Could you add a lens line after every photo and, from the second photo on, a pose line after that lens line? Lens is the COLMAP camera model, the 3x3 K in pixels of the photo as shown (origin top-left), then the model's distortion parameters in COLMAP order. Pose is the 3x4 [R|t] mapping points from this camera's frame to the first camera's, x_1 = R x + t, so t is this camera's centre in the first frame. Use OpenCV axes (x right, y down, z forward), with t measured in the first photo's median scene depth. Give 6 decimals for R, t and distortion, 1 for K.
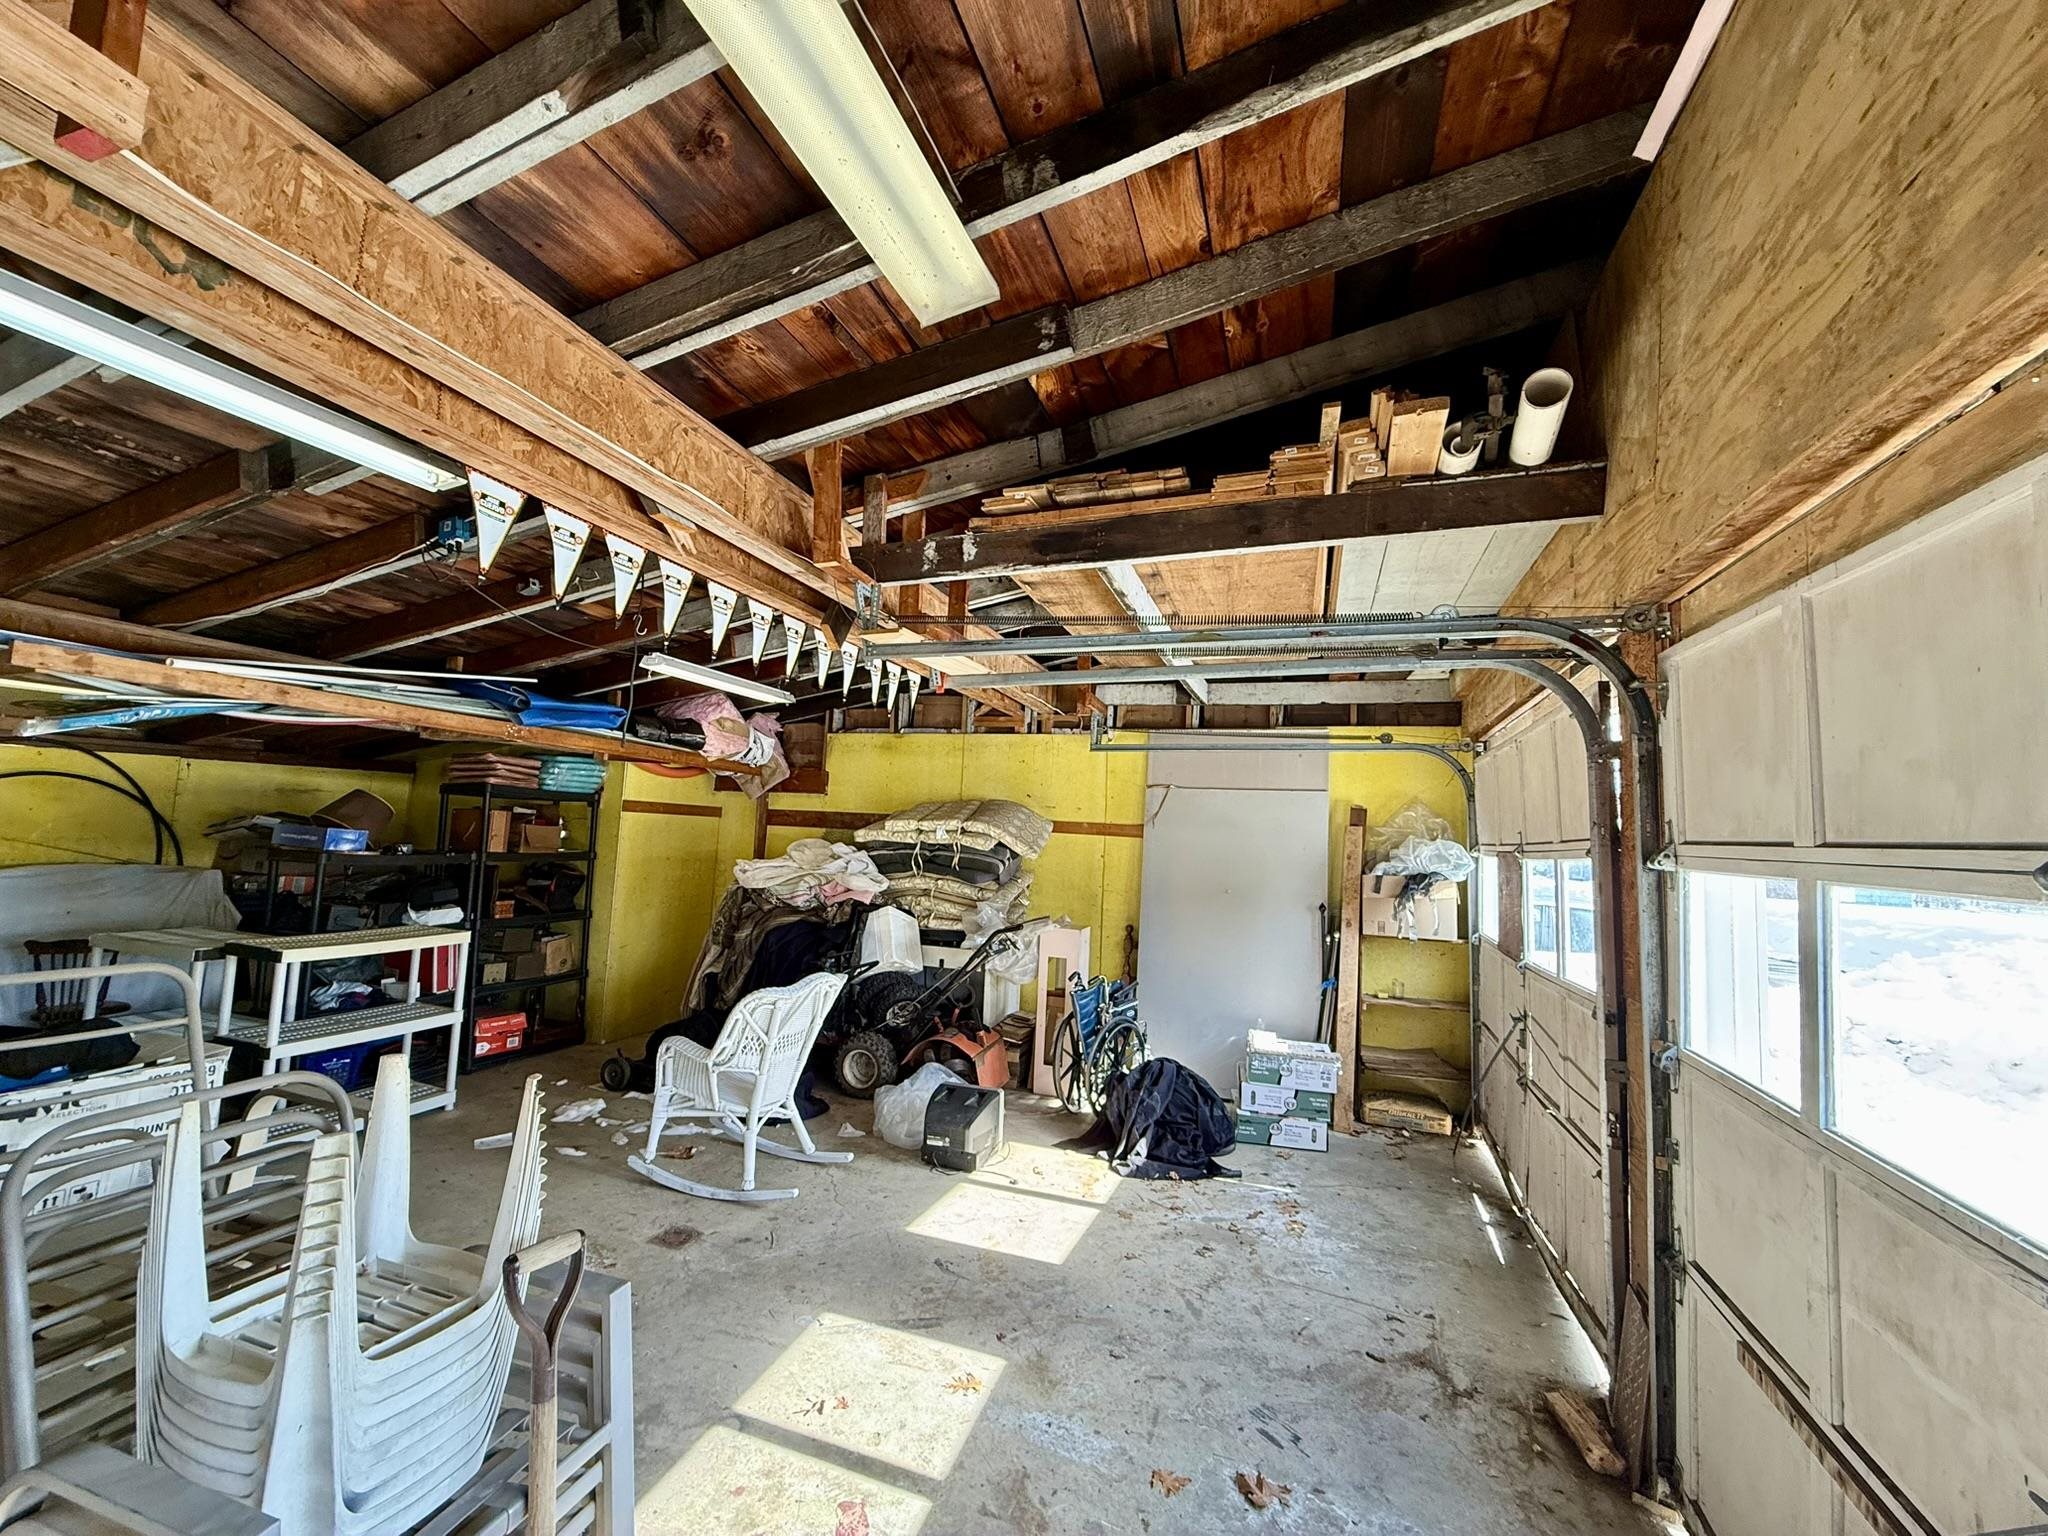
lens RADIAL K [[809.9, 0, 1021.1], [0, 809.9, 766.4], [0, 0, 1]] dist [0.000423, -0.000427]
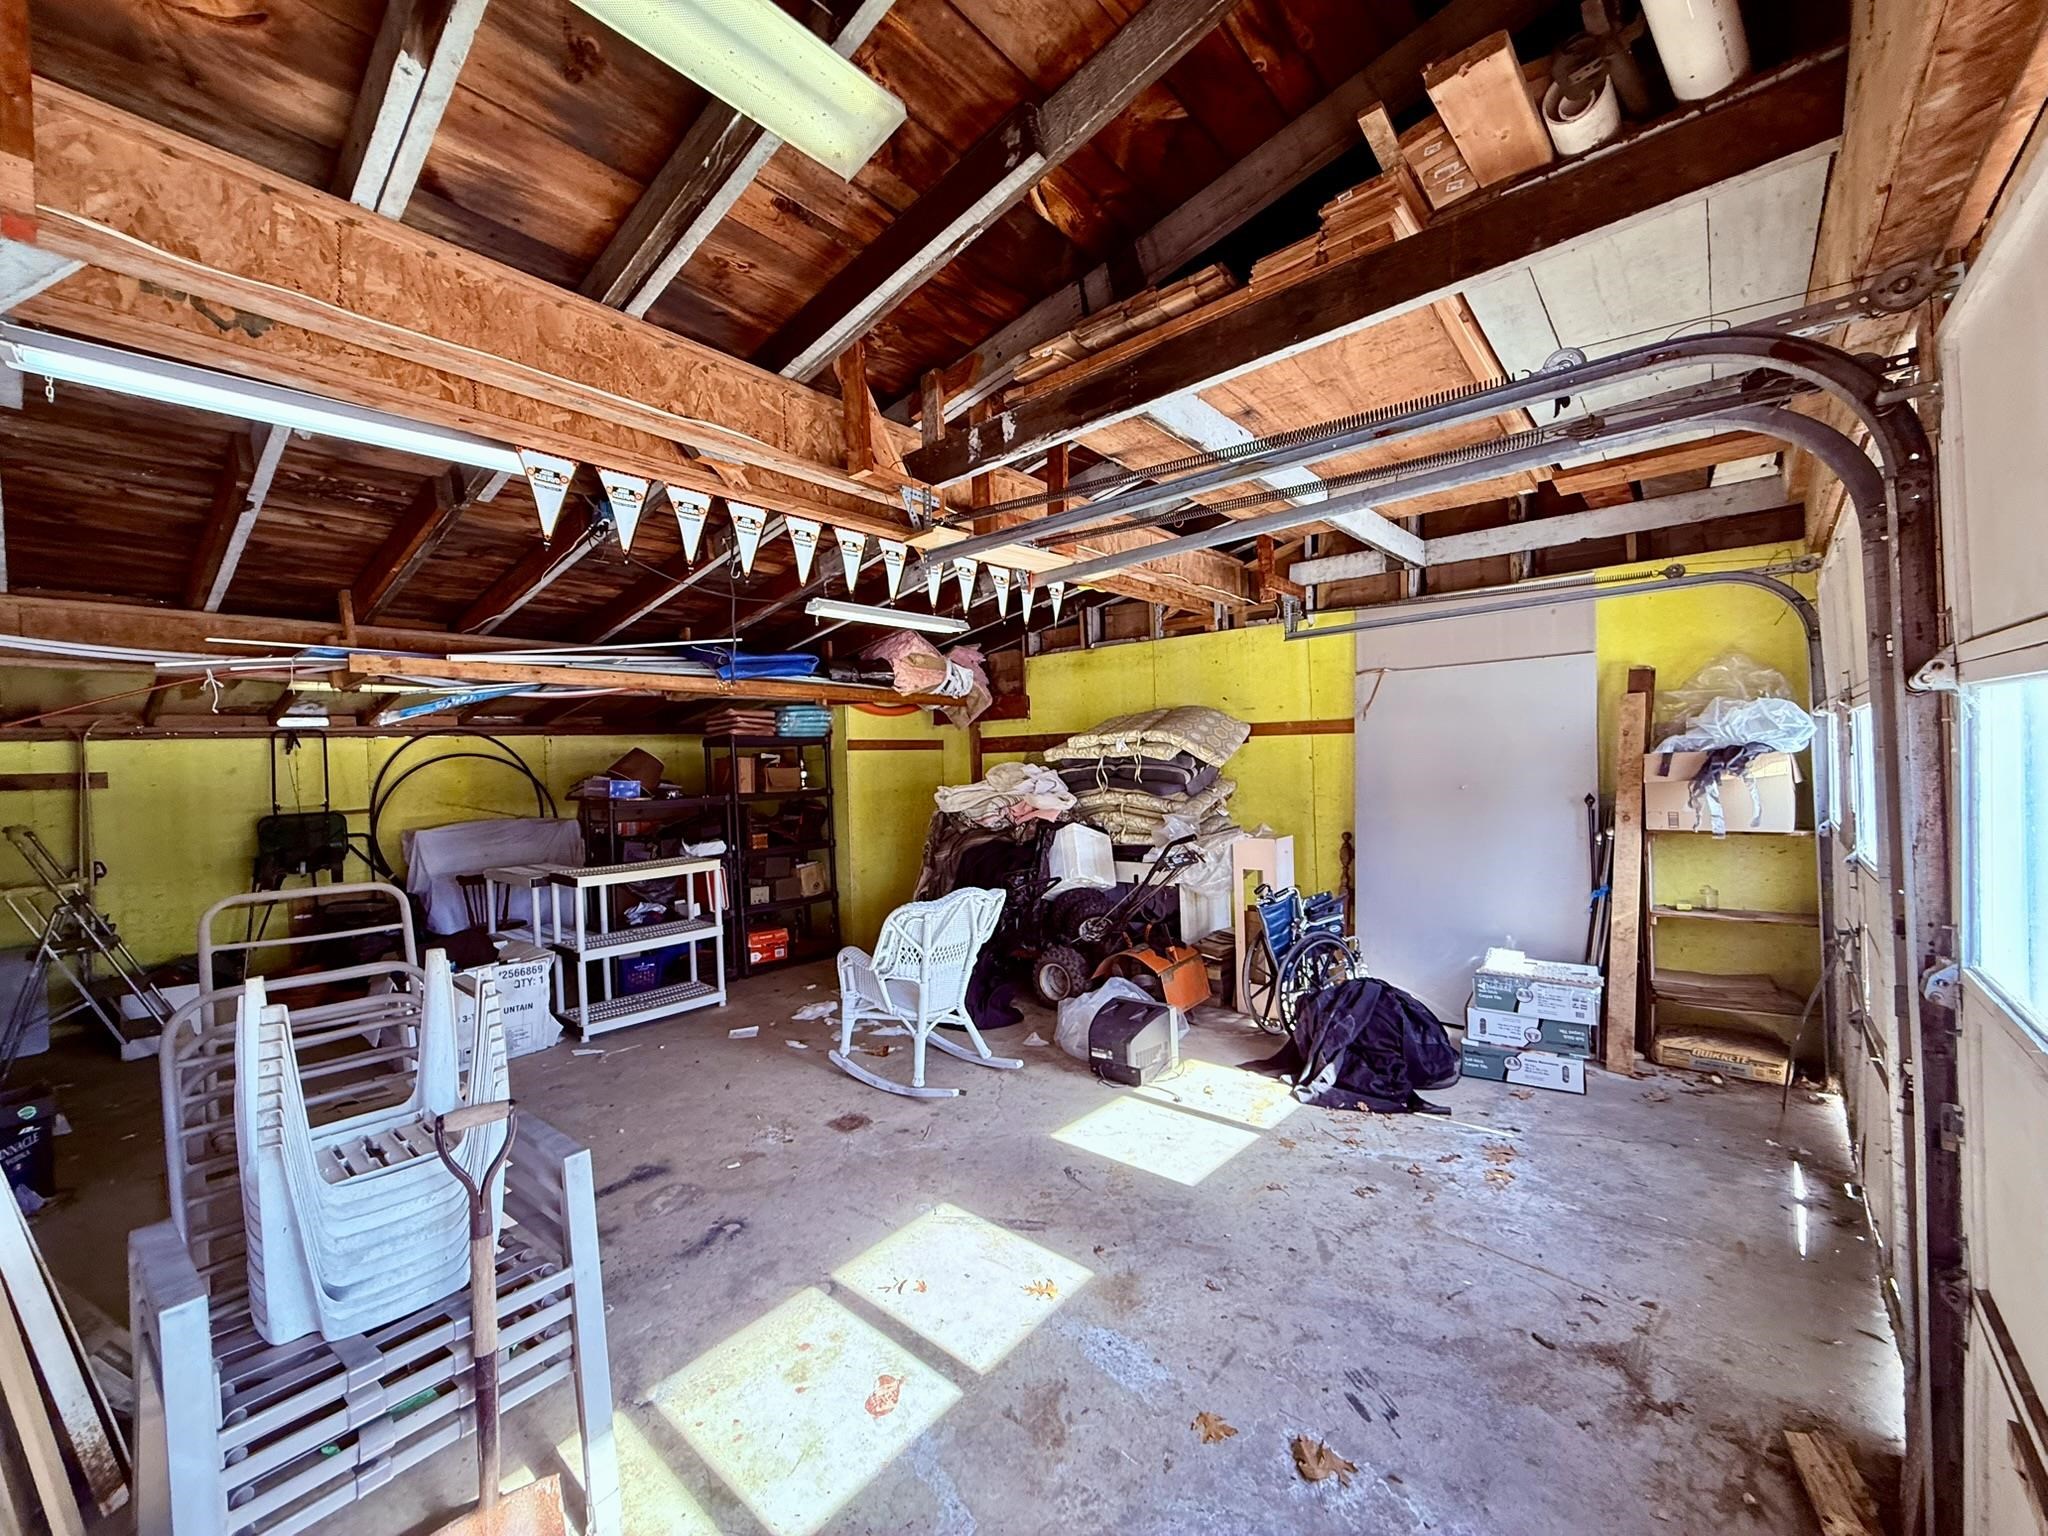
lens RADIAL K [[809.9, 0, 1021.1], [0, 809.9, 766.4], [0, 0, 1]] dist [0.000423, -0.000427]
pose [[0.928560, -0.072085, -0.364115, 0.193363], [0.104683, 0.991999, 0.070569, 0.036812], [0.356115, -0.103644, 0.928677, 0.087621]]
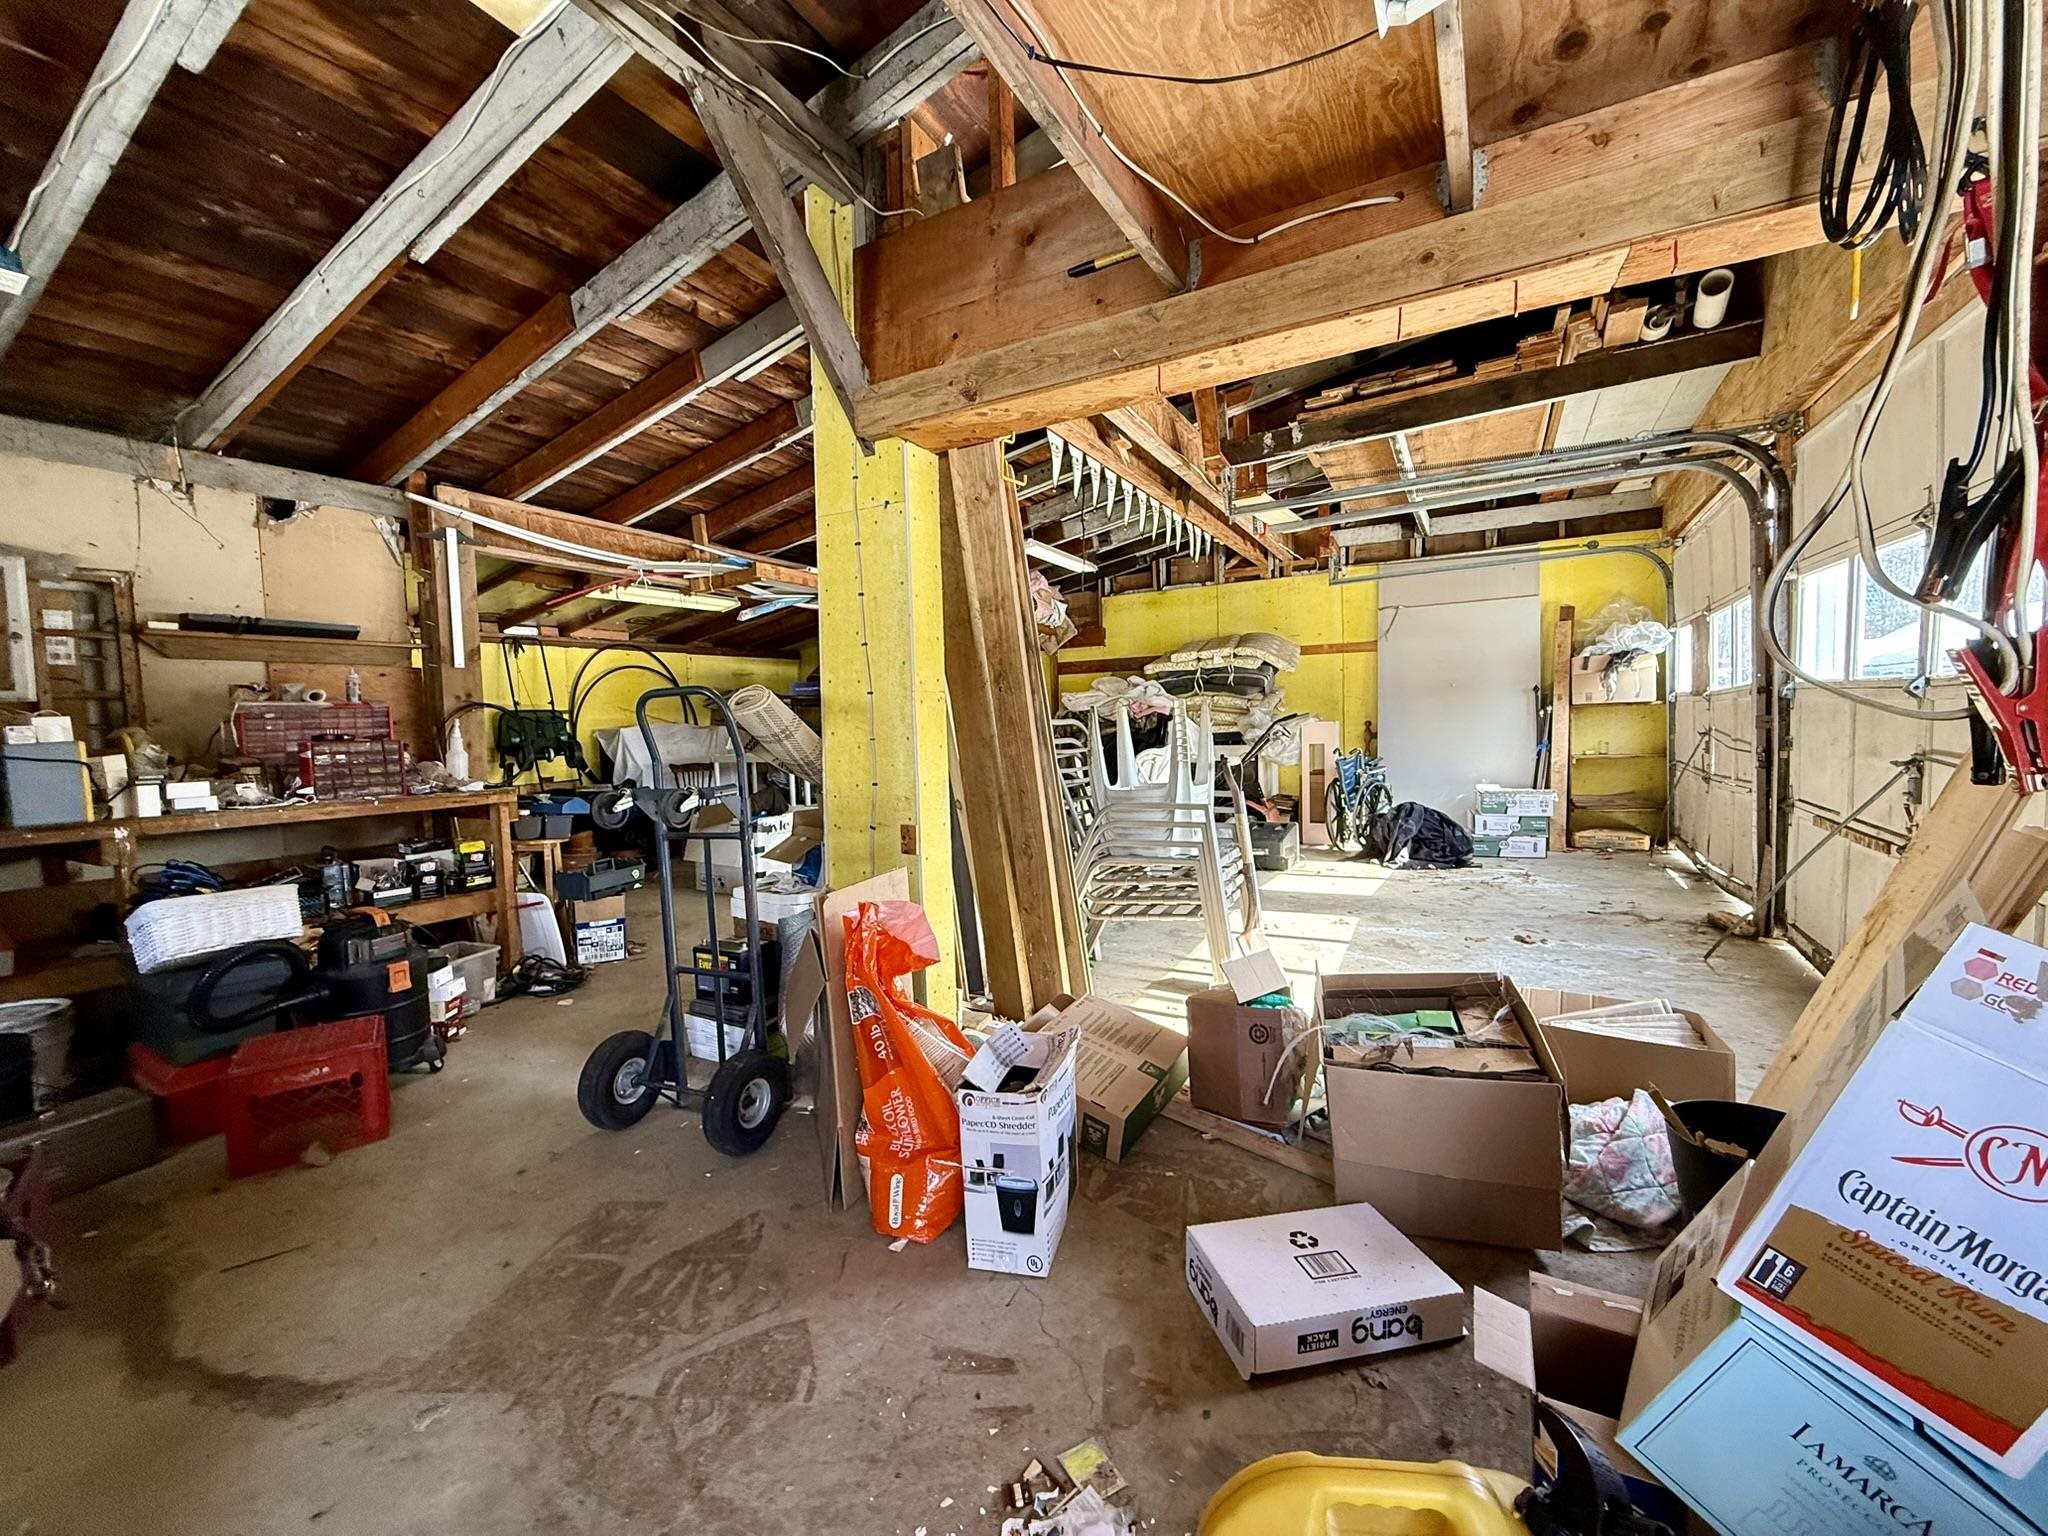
lens RADIAL K [[809.9, 0, 1021.1], [0, 809.9, 766.4], [0, 0, 1]] dist [0.000423, -0.000427]
pose [[0.981273, -0.066291, -0.180854, -0.257768], [0.090126, 0.987809, 0.126926, 0.082260], [0.170236, -0.140848, 0.975285, -0.506184]]
